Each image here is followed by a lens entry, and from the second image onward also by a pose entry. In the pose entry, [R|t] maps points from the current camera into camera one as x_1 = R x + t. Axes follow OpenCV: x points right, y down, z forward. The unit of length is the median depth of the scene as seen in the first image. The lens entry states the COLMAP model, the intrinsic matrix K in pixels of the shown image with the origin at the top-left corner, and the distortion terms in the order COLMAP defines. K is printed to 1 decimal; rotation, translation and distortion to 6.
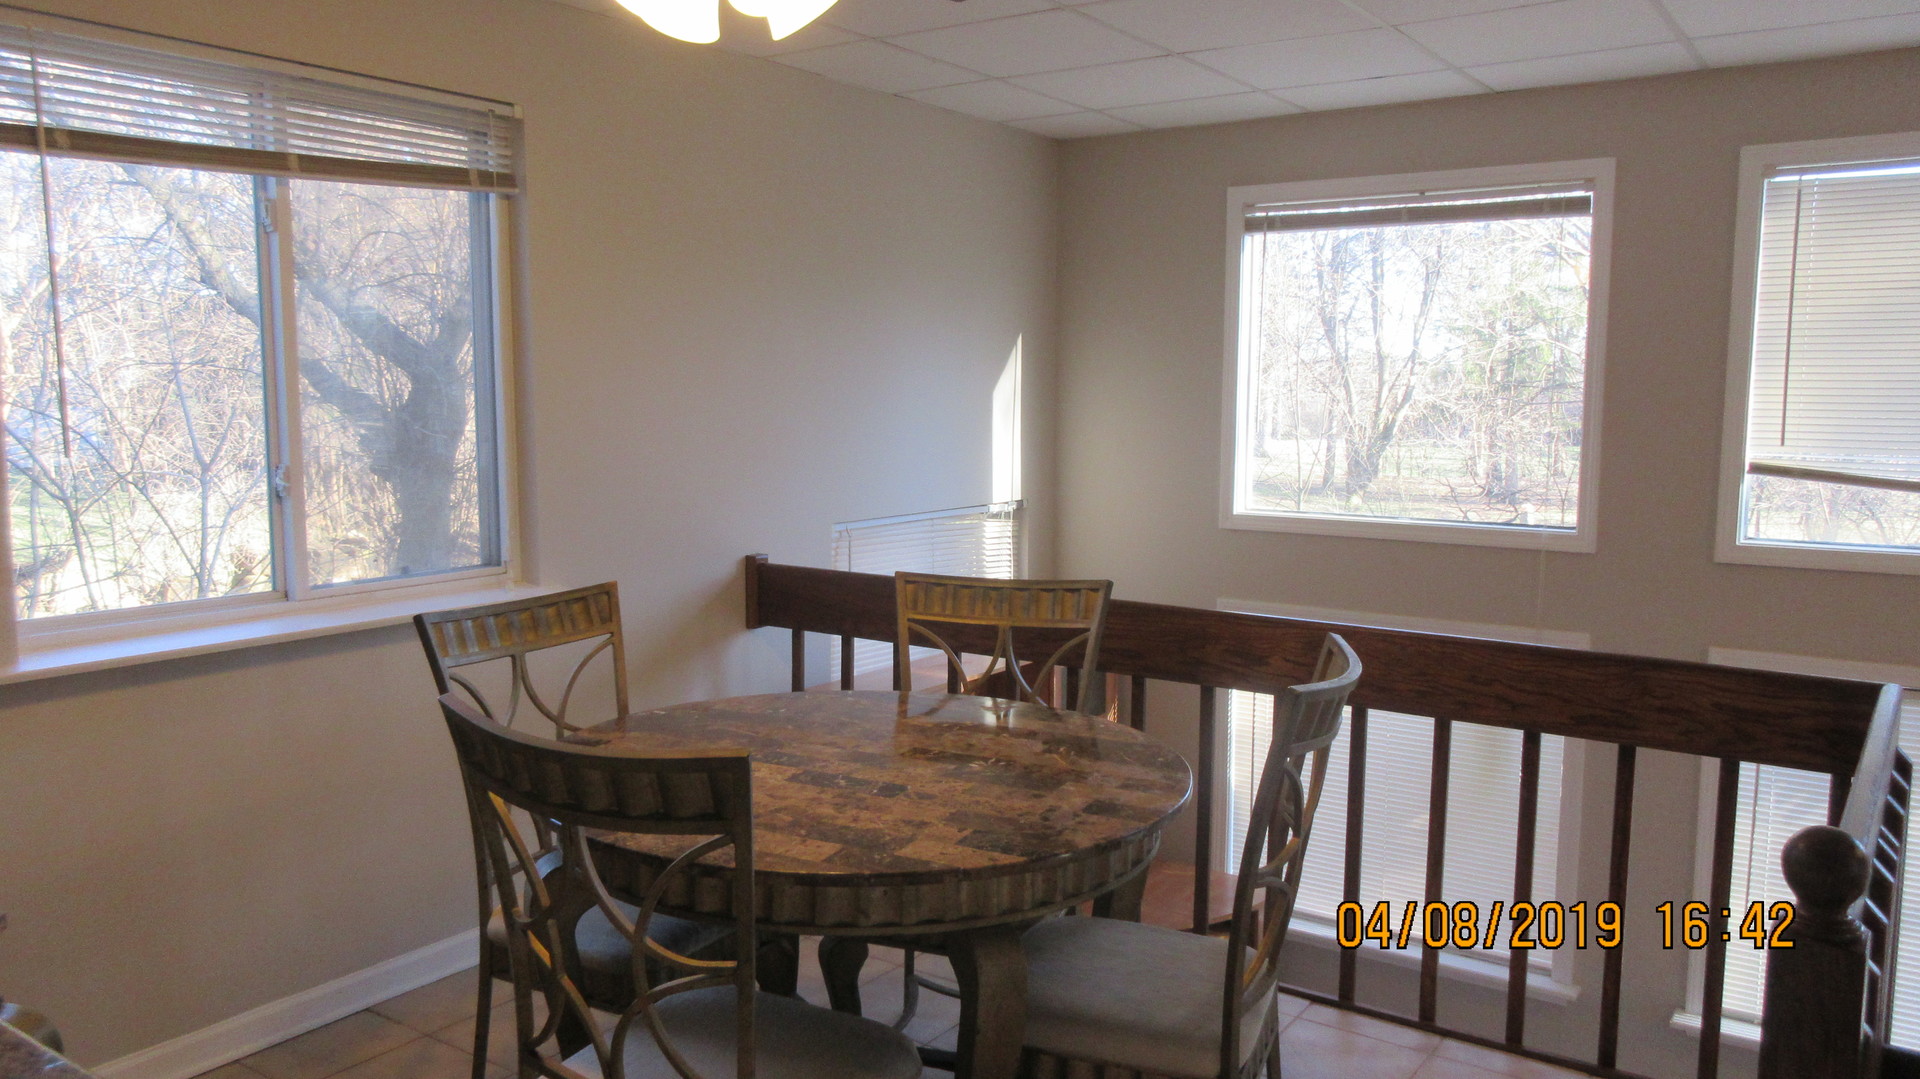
lens RADIAL K [[1427.5, 0, 961.5], [0, 1427.5, 534.9], [0, 0, 1]] dist [-0.004343, -0.005049]
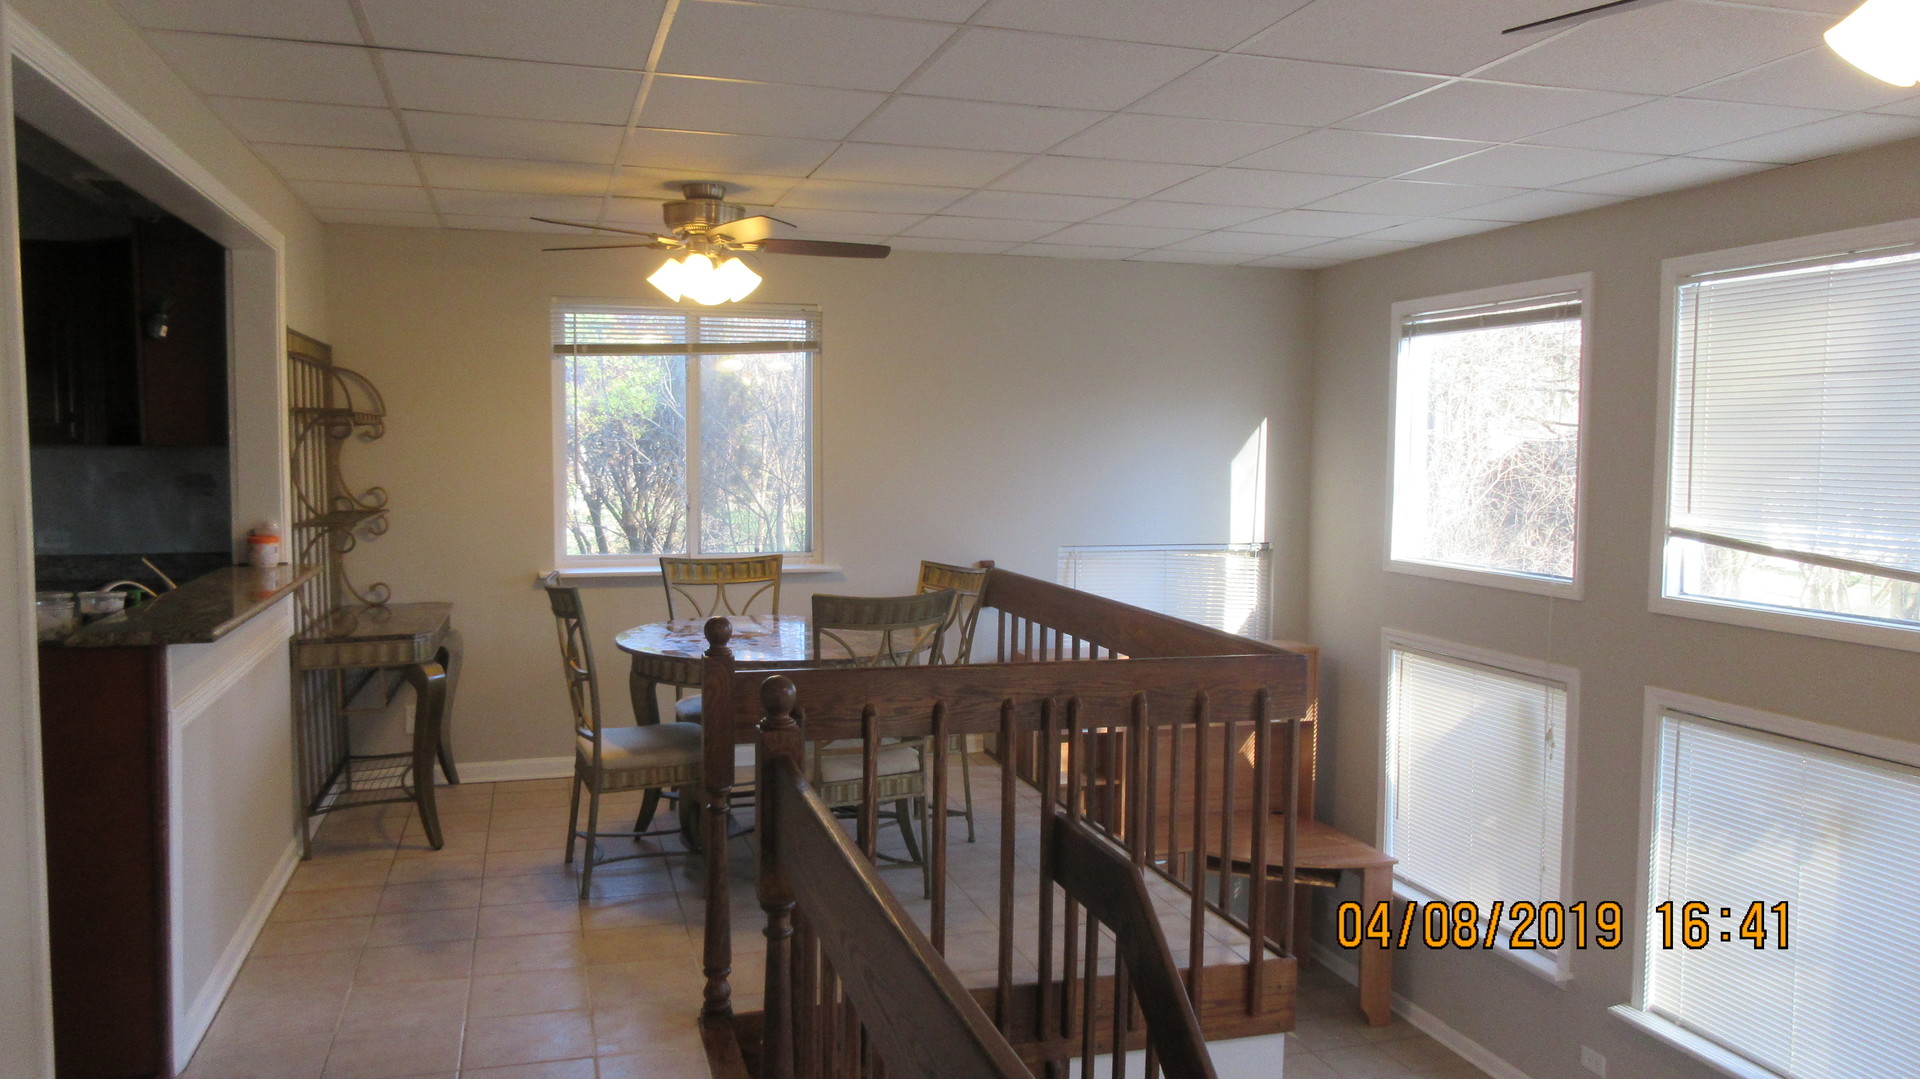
lens RADIAL K [[1427.5, 0, 961.2], [0, 1427.5, 545.2], [0, 0, 1]] dist [-0.004343, -0.005049]
pose [[0.783909, 0.045822, -0.619183, 0.744131], [-0.068678, 0.997553, -0.013127, 0.017325], [0.617066, 0.052814, 0.785137, -0.247114]]
